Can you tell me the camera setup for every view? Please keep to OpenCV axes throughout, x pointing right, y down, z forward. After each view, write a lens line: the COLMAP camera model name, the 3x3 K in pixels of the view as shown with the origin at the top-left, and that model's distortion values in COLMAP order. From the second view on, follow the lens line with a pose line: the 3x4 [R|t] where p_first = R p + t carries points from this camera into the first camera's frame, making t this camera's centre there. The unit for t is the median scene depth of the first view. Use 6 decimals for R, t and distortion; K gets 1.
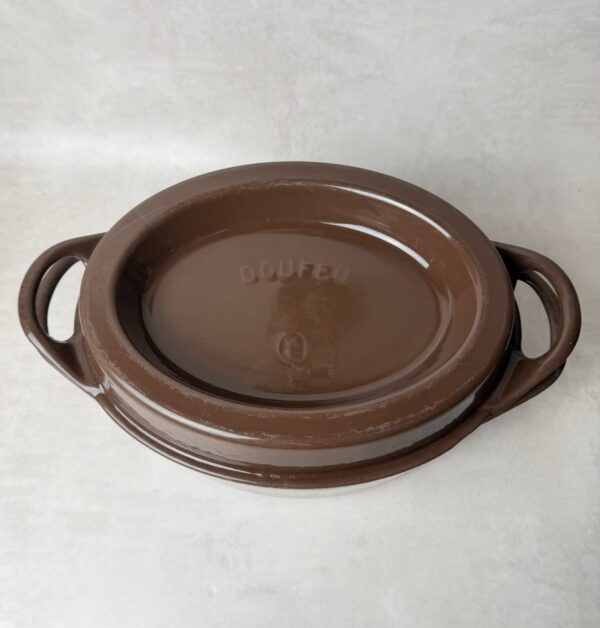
lens RADIAL K [[619.7, 0, 287.4], [0, 619.7, 315.9], [0, 0, 1]] dist [-0.016319, 0.000000]
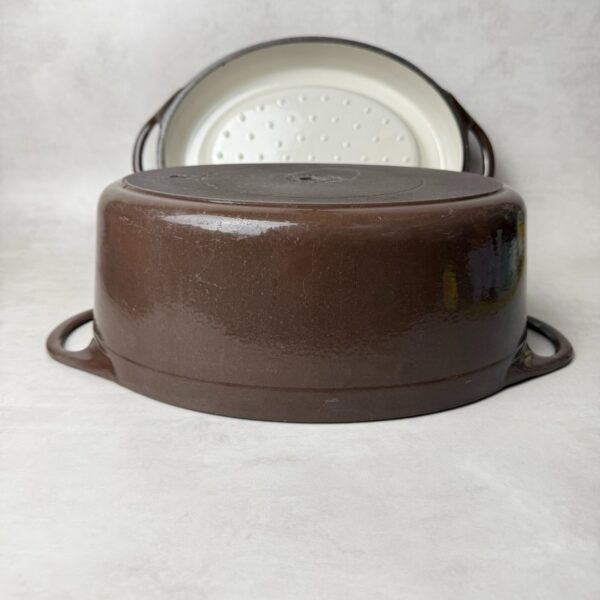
lens RADIAL K [[591.2, 0, 303.7], [0, 591.2, 293.6], [0, 0, 1]] dist [-0.023996, 0.000000]
pose [[0.997174, 0.010832, 0.074335, -0.060794], [0.042811, 0.731189, -0.680830, 0.697406], [-0.061728, 0.682089, 0.728659, 0.387454]]
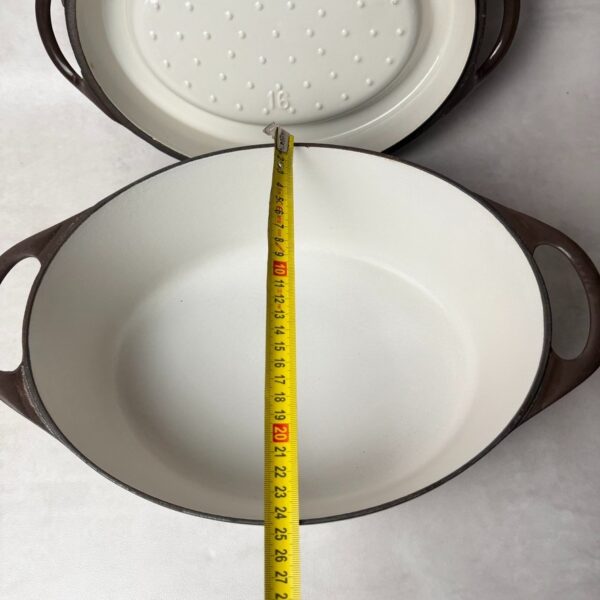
lens RADIAL K [[591.2, 0, 304.6], [0, 591.2, 311.6], [0, 0, 1]] dist [-0.023996, 0.000000]
pose [[0.995133, -0.088927, 0.042465, 0.011040], [0.085972, 0.994045, 0.066952, 0.041286], [-0.048166, -0.062976, 0.996852, 0.143740]]
